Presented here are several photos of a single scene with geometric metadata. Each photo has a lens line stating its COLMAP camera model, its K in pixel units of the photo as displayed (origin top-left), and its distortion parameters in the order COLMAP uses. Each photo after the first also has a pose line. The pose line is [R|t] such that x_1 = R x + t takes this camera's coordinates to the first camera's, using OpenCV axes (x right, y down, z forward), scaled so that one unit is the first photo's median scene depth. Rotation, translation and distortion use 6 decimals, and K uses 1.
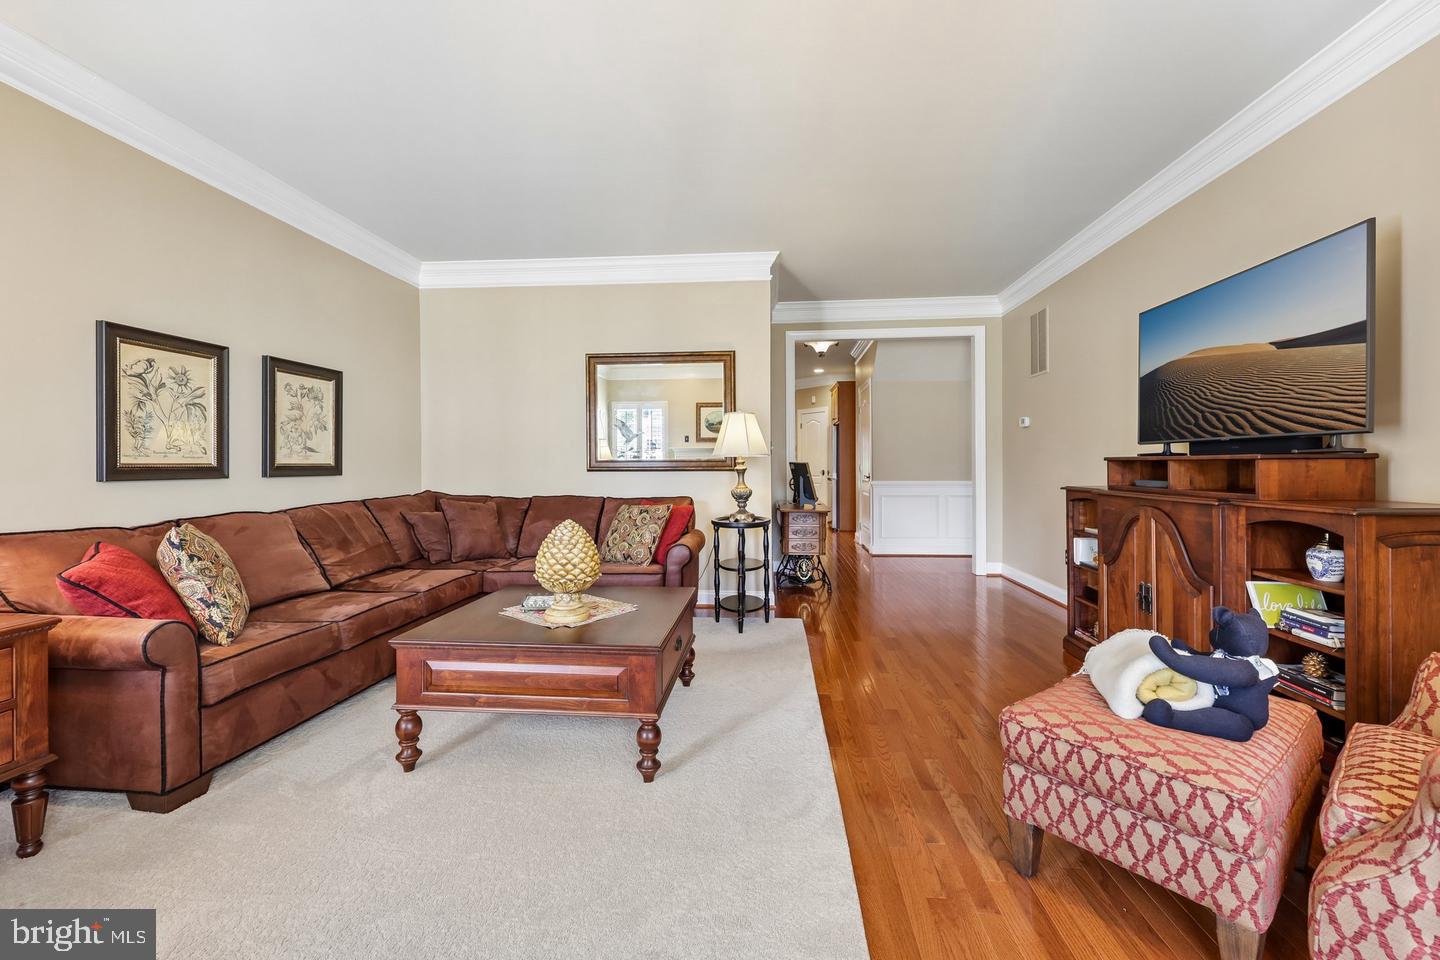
lens RADIAL K [[589.0, 0, 719.9], [0, 589.0, 468.2], [0, 0, 1]] dist [0.001427, 0.000357]
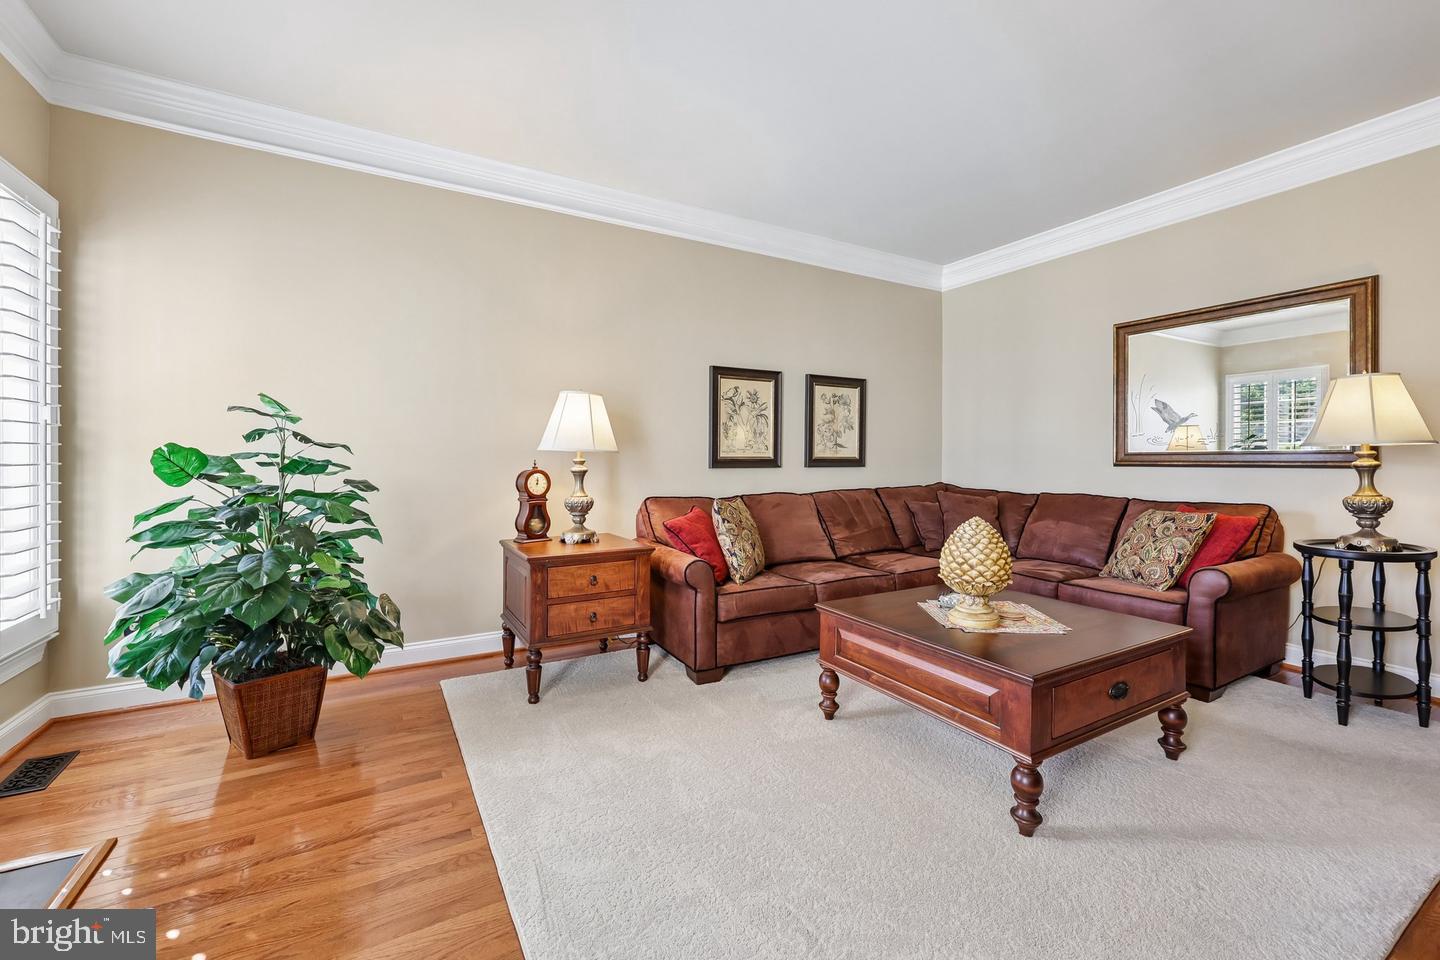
lens RADIAL K [[594.6, 0, 722.0], [0, 594.6, 458.2], [0, 0, 1]] dist [-0.000773, 0.000409]
pose [[0.562010, 0.001374, -0.827130, 0.258139], [-0.006319, 0.999977, -0.002632, -0.000091], [0.827107, 0.006706, 0.562005, 0.124694]]
